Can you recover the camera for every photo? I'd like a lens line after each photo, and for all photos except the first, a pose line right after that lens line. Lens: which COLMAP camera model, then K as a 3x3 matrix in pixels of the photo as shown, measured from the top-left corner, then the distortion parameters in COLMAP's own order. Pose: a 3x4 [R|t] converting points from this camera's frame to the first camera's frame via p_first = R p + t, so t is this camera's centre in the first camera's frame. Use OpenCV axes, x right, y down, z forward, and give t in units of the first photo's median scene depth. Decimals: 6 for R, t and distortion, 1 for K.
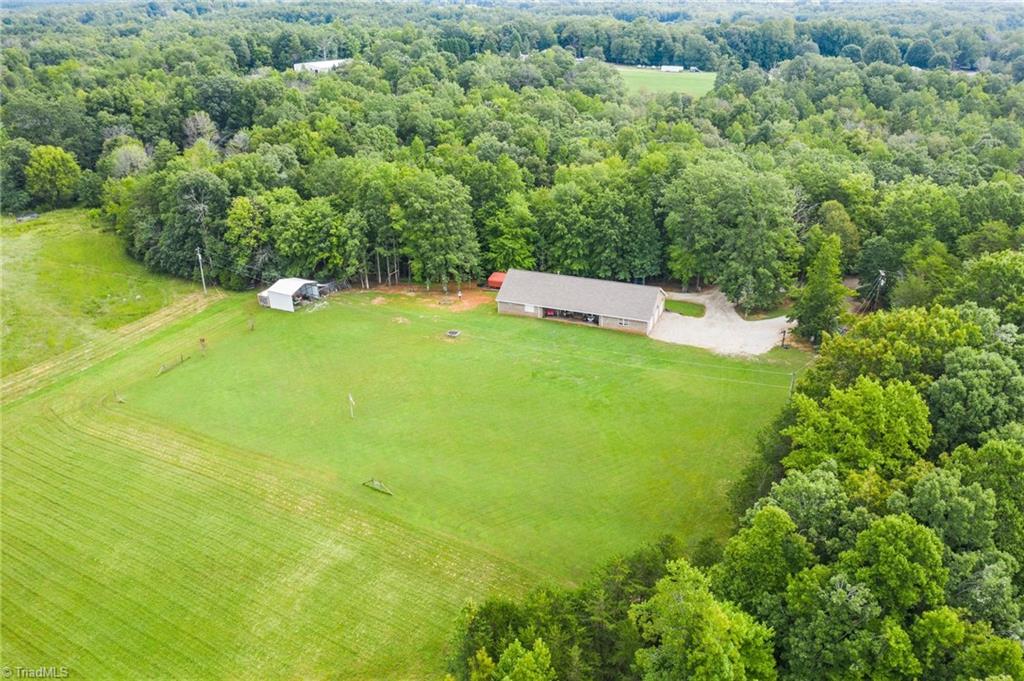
lens RADIAL K [[807.1, 0, 500.7], [0, 807.1, 367.1], [0, 0, 1]] dist [-0.034834, 0.004907]
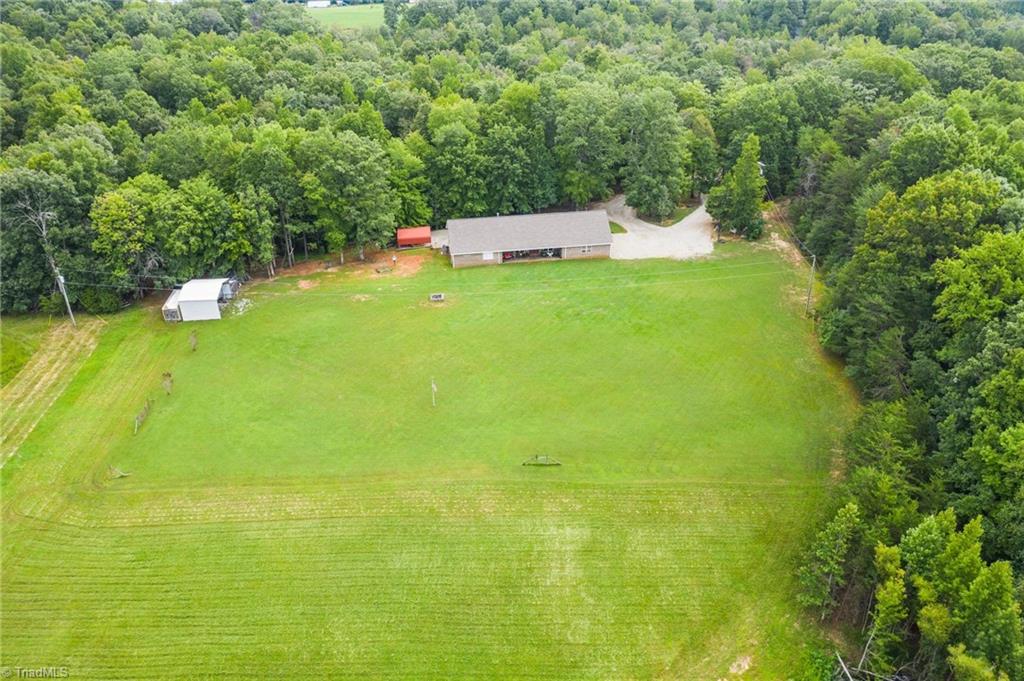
lens RADIAL K [[826.7, 0, 512.0], [0, 826.7, 340.5], [0, 0, 1]] dist [-0.036763, -0.000849]
pose [[0.854749, -0.246082, 0.456998, -0.393840], [0.229490, 0.968905, 0.092504, -0.056474], [-0.465552, 0.025809, 0.884644, 0.111332]]
